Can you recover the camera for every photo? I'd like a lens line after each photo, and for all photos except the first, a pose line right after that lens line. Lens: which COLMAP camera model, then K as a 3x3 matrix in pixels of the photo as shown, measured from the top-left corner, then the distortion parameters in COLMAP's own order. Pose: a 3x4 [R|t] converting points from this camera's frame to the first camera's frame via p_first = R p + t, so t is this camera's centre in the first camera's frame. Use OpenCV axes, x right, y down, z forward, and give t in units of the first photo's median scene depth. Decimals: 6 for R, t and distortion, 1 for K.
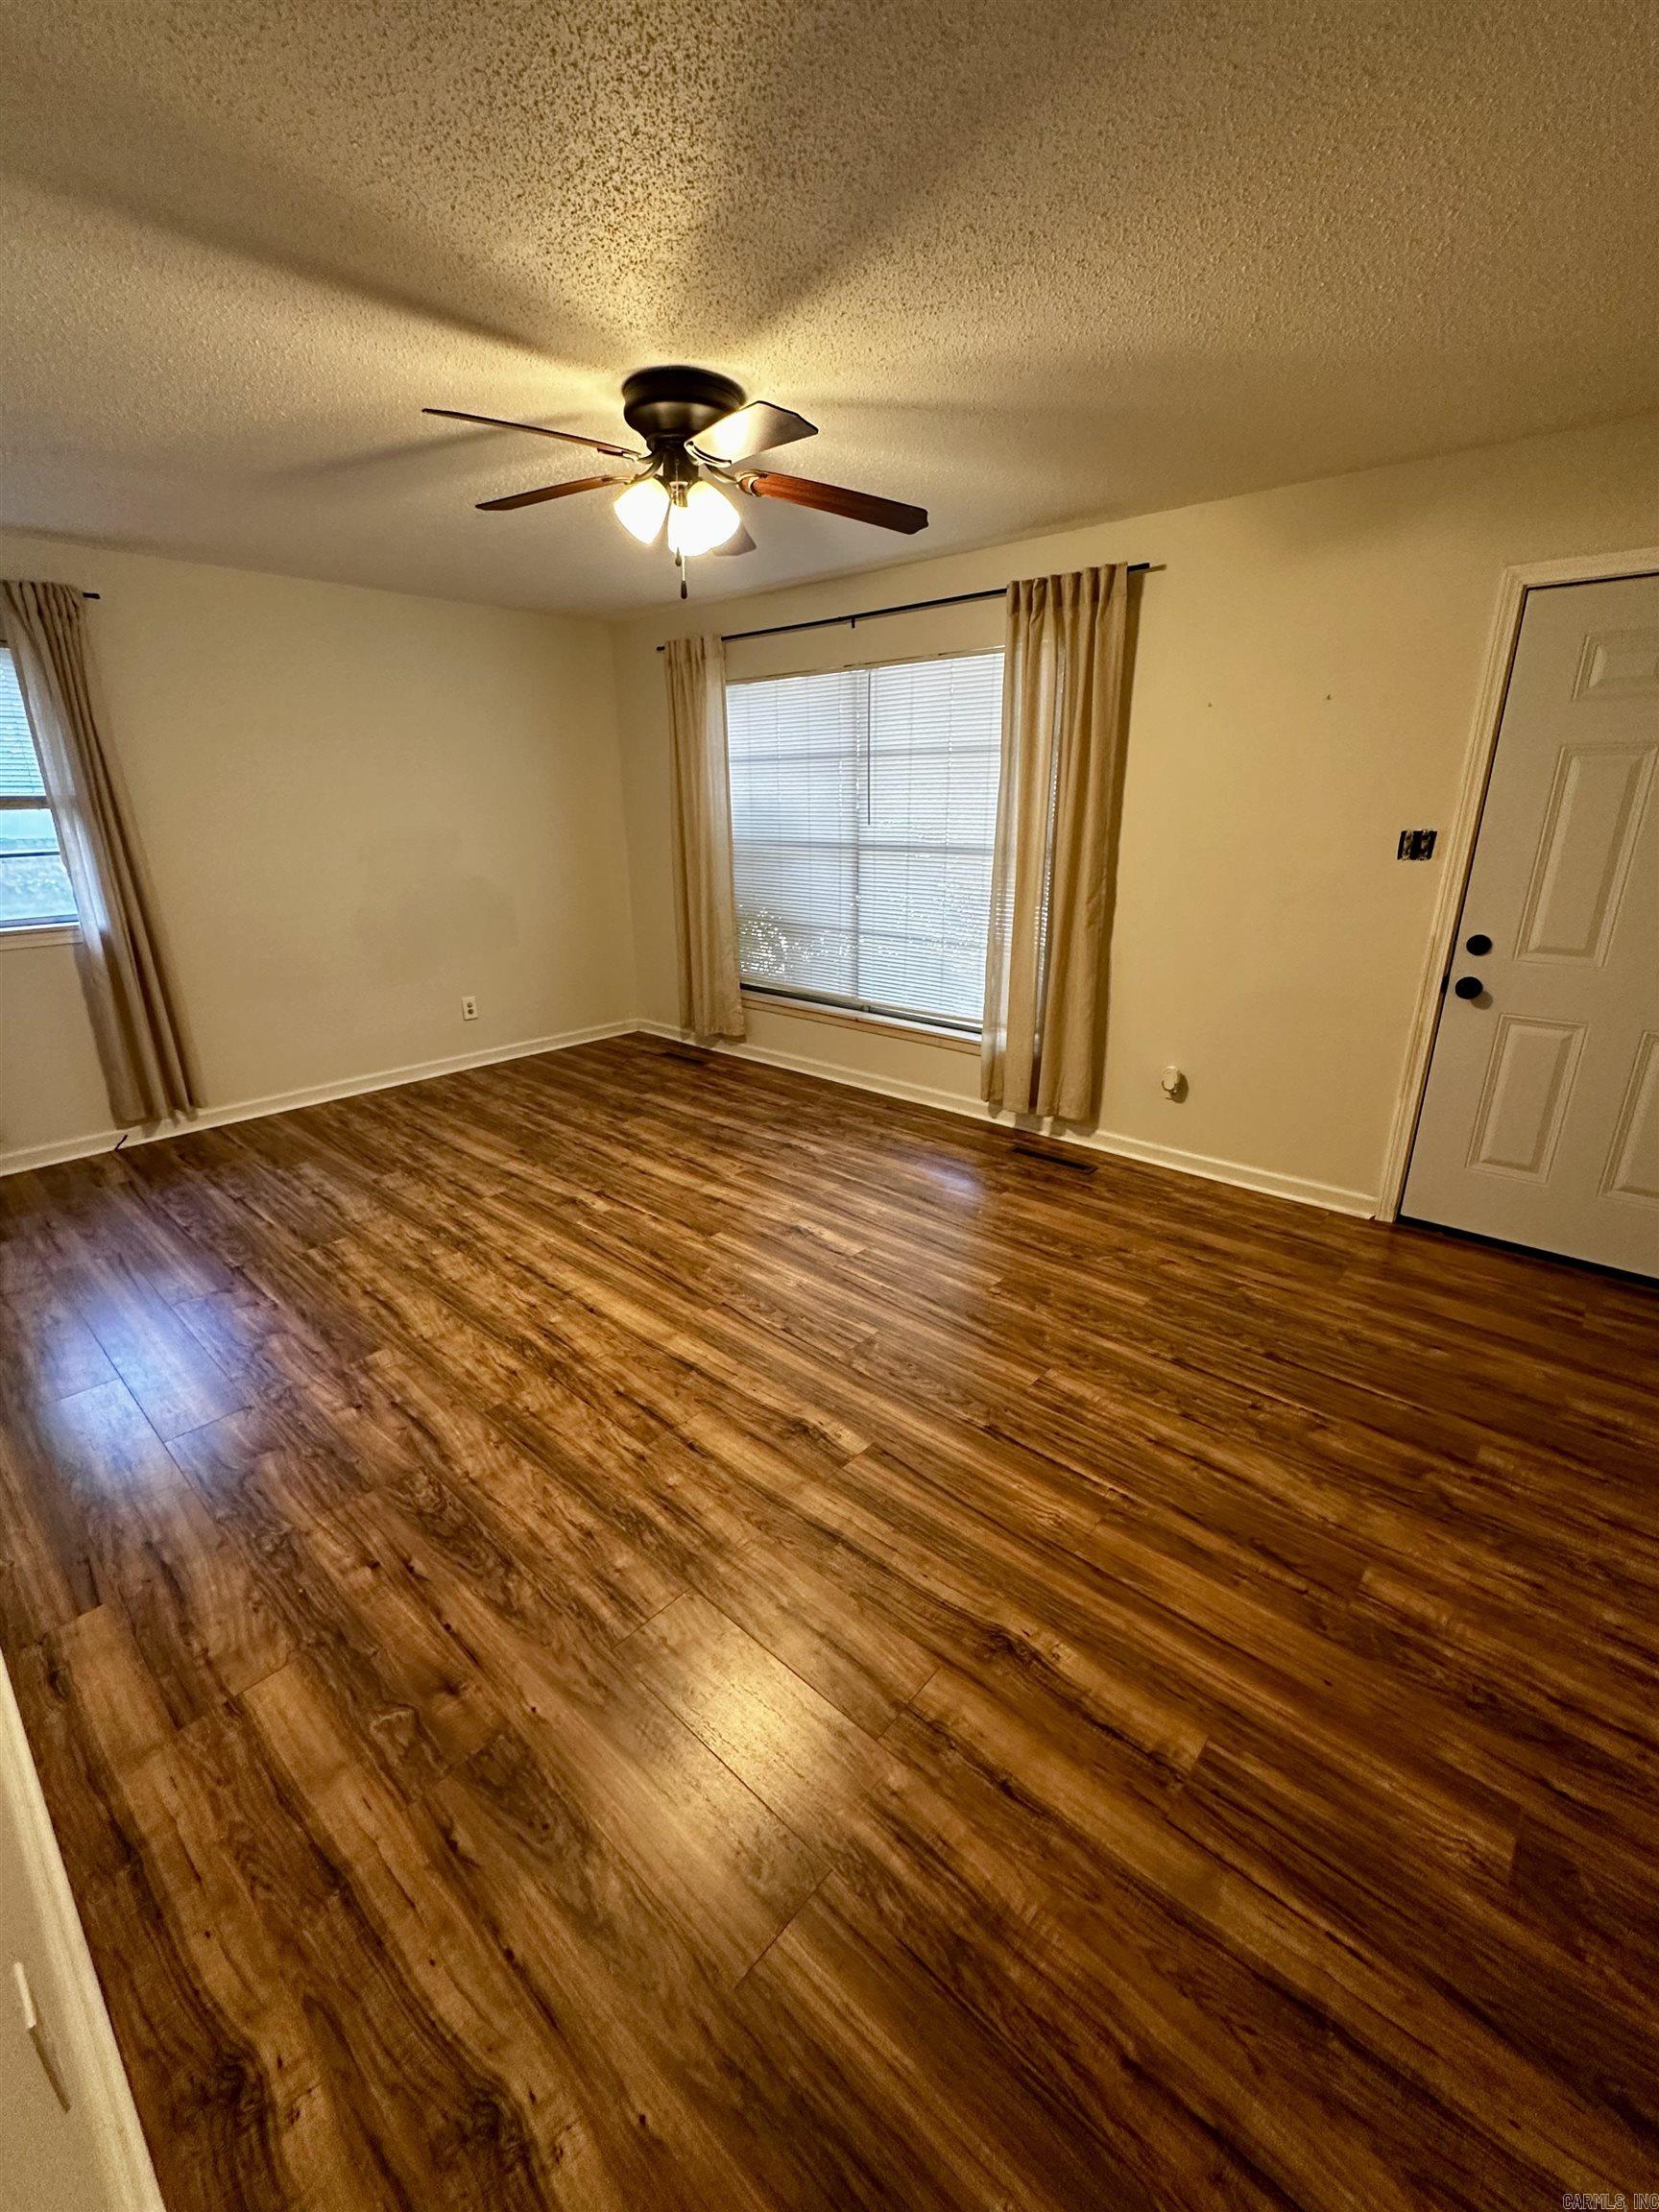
lens RADIAL K [[921.5, 0, 827.1], [0, 921.5, 1104.5], [0, 0, 1]] dist [-0.003180, 0.000482]
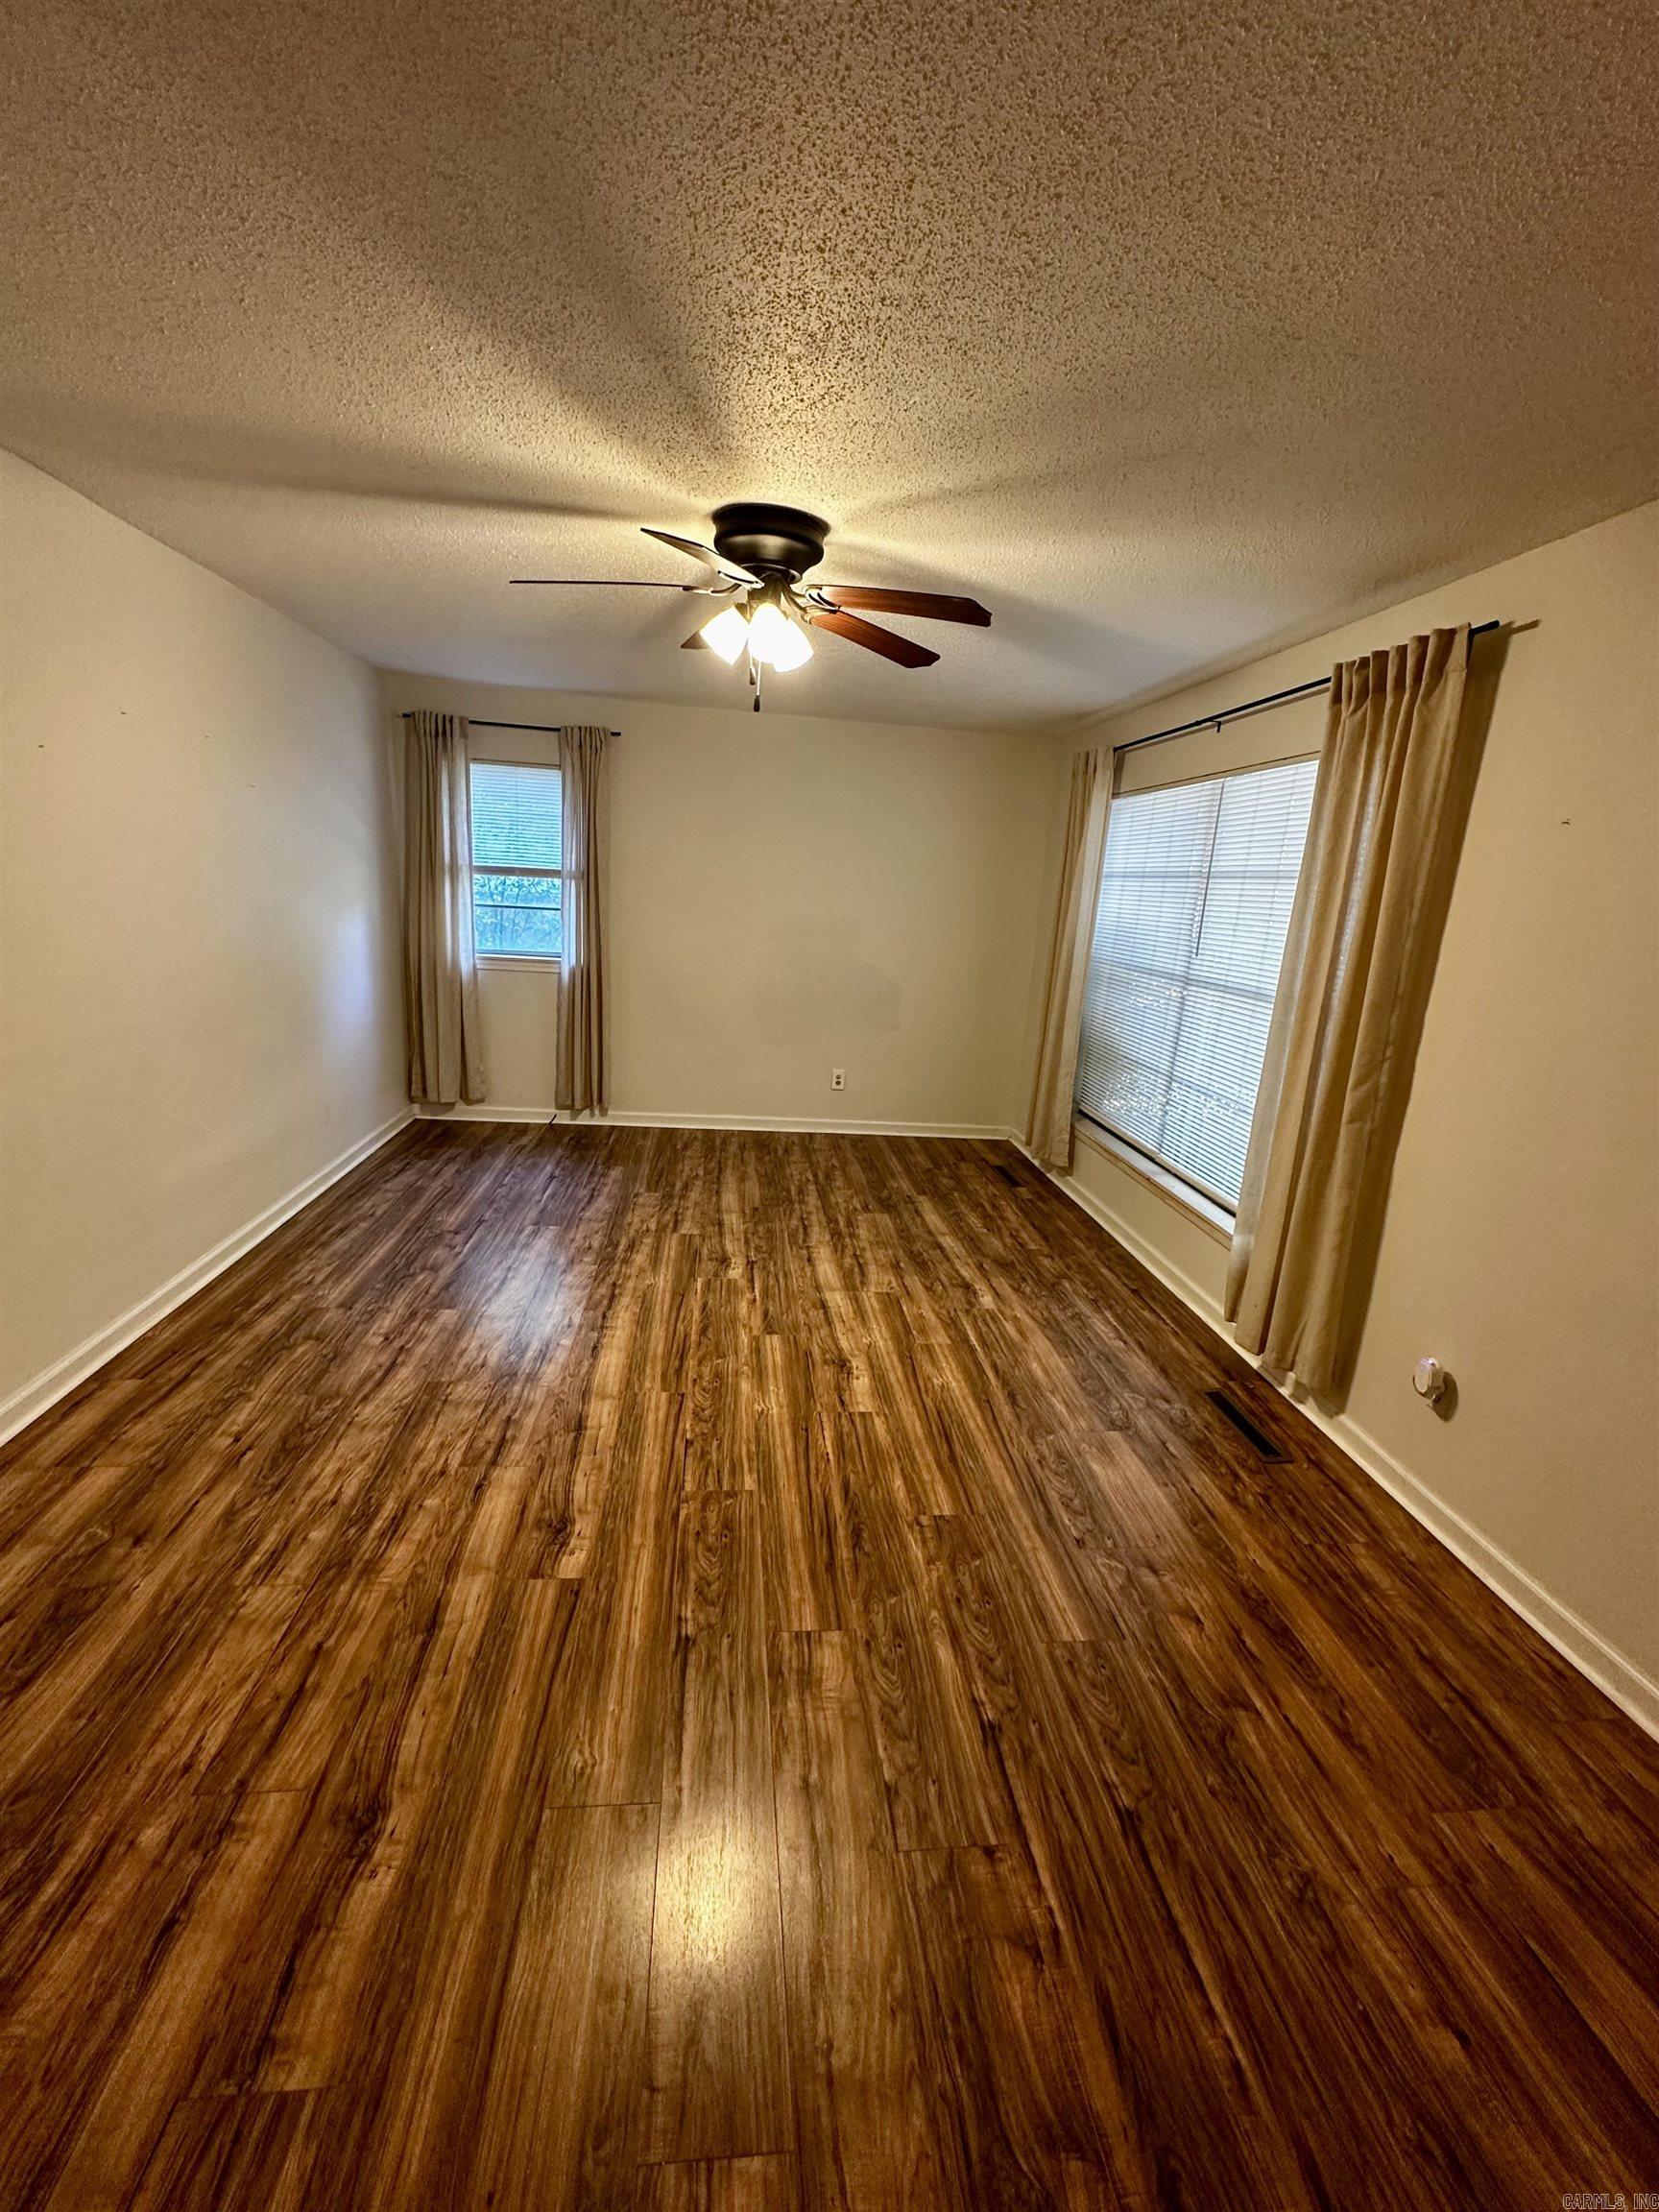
lens RADIAL K [[921.5, 0, 827.1], [0, 921.5, 1104.5], [0, 0, 1]] dist [-0.003180, 0.000482]
pose [[0.743774, 0.210887, -0.634292, 0.459730], [-0.280096, 0.959927, -0.009288, -0.094028], [0.606916, 0.184571, 0.773038, 0.225407]]
